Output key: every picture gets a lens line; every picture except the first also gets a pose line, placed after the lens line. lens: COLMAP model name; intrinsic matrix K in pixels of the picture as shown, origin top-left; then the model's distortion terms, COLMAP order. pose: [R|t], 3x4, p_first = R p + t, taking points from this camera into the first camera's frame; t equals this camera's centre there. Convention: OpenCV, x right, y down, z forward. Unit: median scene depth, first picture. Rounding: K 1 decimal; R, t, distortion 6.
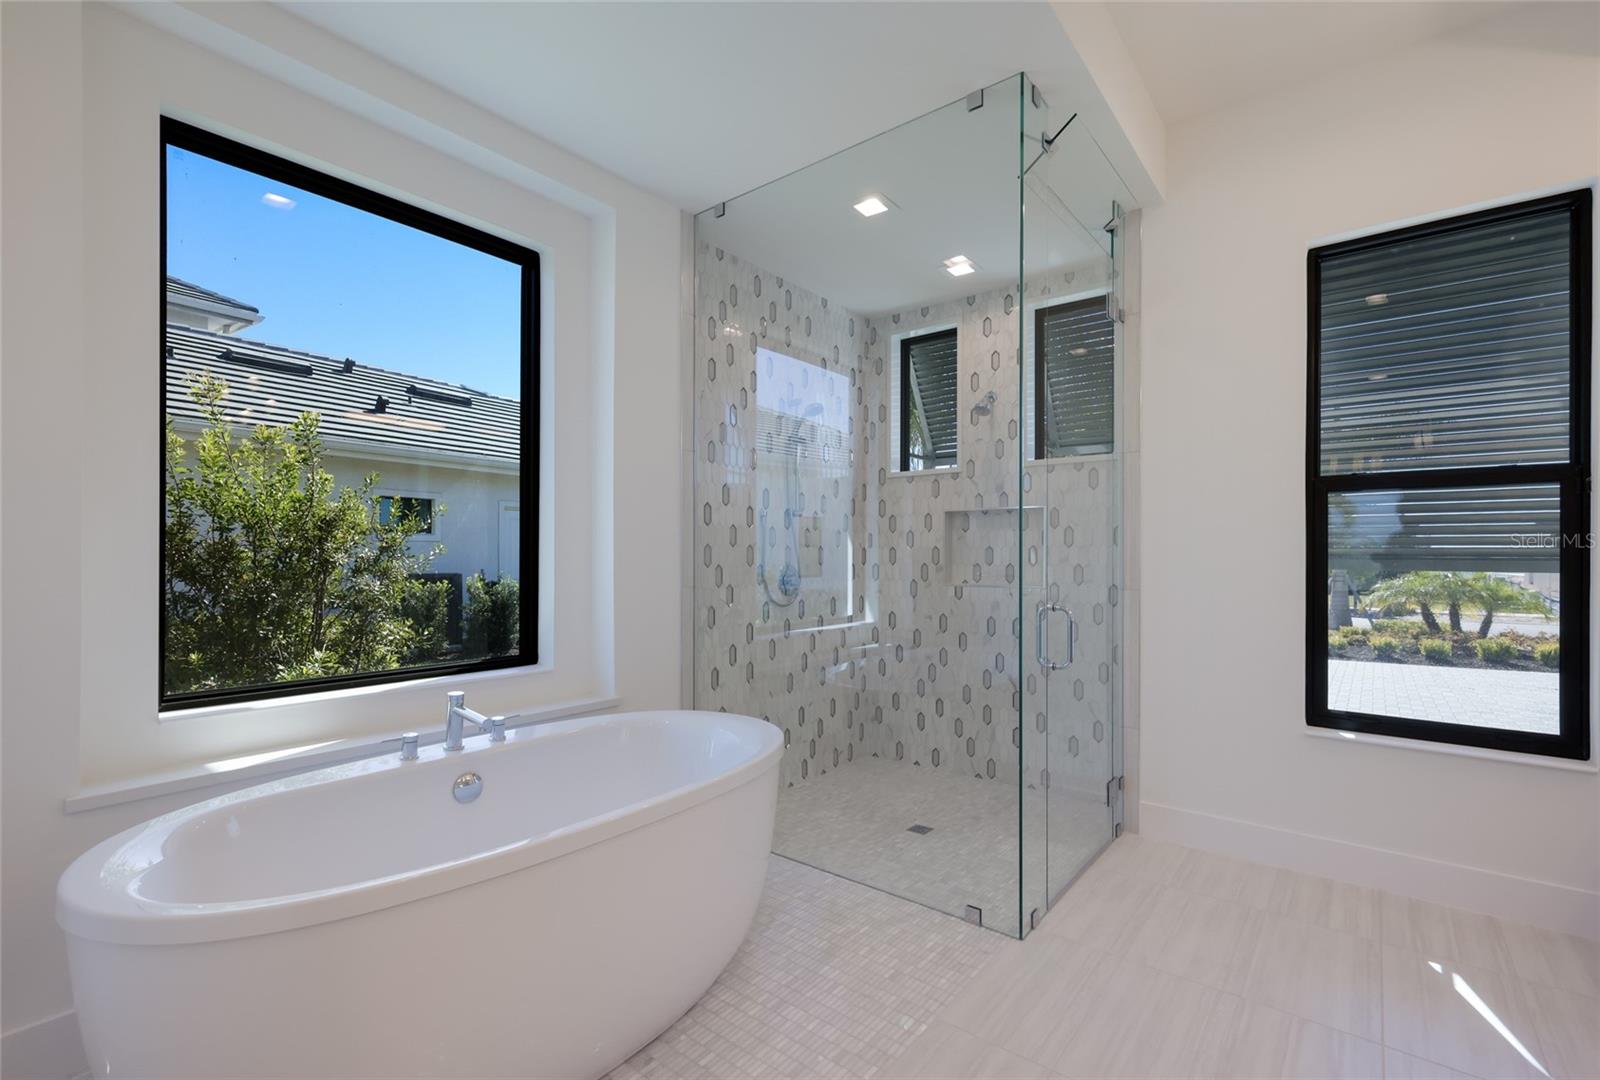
lens RADIAL K [[710.6, 0, 800.5], [0, 710.6, 555.1], [0, 0, 1]] dist [0.001398, 0.000208]
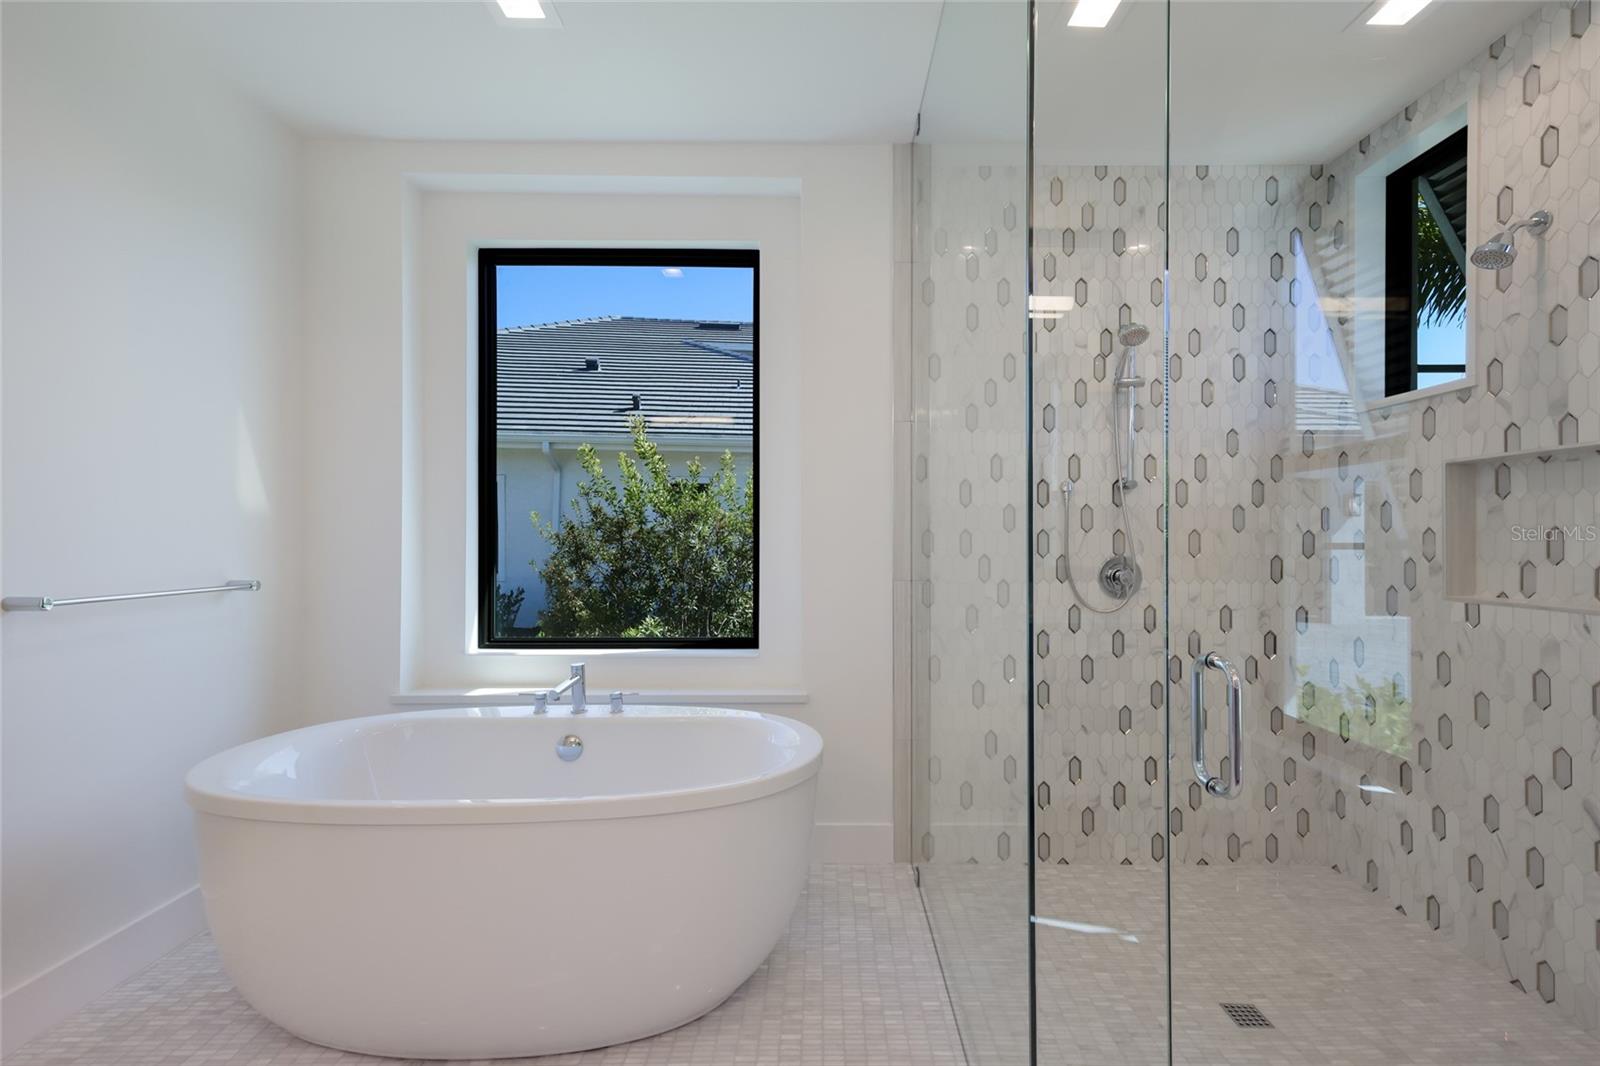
lens RADIAL K [[690.4, 0, 799.5], [0, 690.4, 535.3], [0, 0, 1]] dist [0.011954, 0.000260]
pose [[0.633558, -0.004548, -0.773682, 0.317382], [0.000902, 0.999986, -0.005140, -0.004330], [0.773695, 0.002558, 0.633553, 0.293764]]
